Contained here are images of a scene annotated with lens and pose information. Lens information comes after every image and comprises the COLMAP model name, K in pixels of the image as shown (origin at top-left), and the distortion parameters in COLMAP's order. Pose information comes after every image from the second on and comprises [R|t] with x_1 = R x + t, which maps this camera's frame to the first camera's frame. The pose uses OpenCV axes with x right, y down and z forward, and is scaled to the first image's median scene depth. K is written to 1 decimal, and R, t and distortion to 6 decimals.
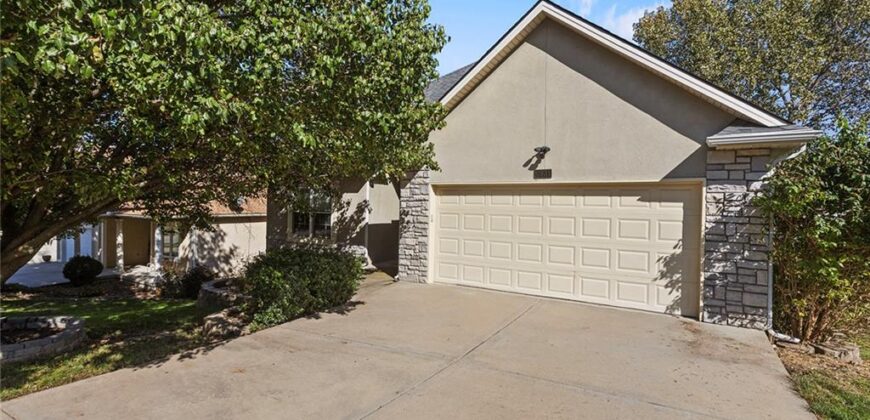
lens RADIAL K [[417.5, 0, 428.5], [0, 417.5, 209.6], [0, 0, 1]] dist [-0.001534, 0.001935]
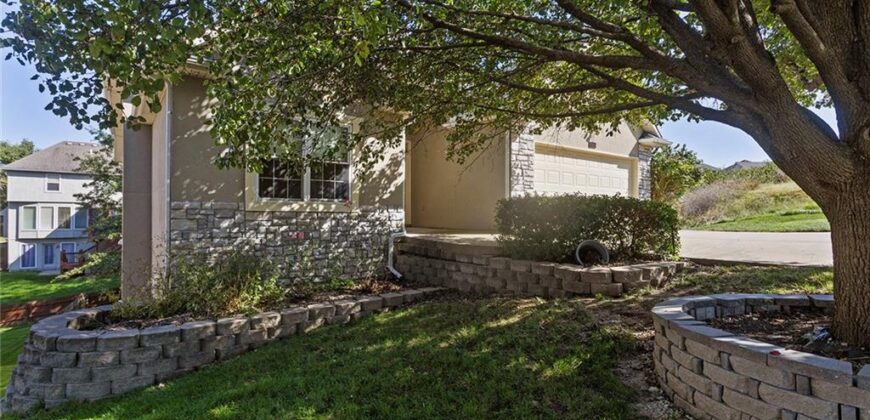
lens RADIAL K [[417.5, 0, 437.1], [0, 417.5, 209.7], [0, 0, 1]] dist [-0.001534, 0.001935]
pose [[0.344359, -0.007755, 0.938806, -1.089308], [0.014008, 0.999897, 0.003122, 0.109193], [-0.938734, 0.012076, 0.344432, 0.840205]]
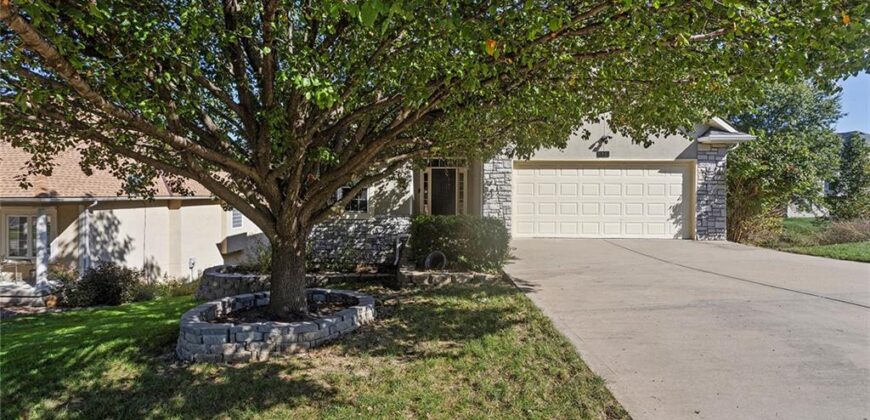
lens RADIAL K [[417.5, 0, 433.6], [0, 417.5, 204.3], [0, 0, 1]] dist [-0.001534, 0.001935]
pose [[0.854783, -0.023424, 0.518457, -0.832722], [0.017406, 0.999713, 0.016470, 0.046336], [-0.518694, -0.005054, 0.854945, 0.045106]]
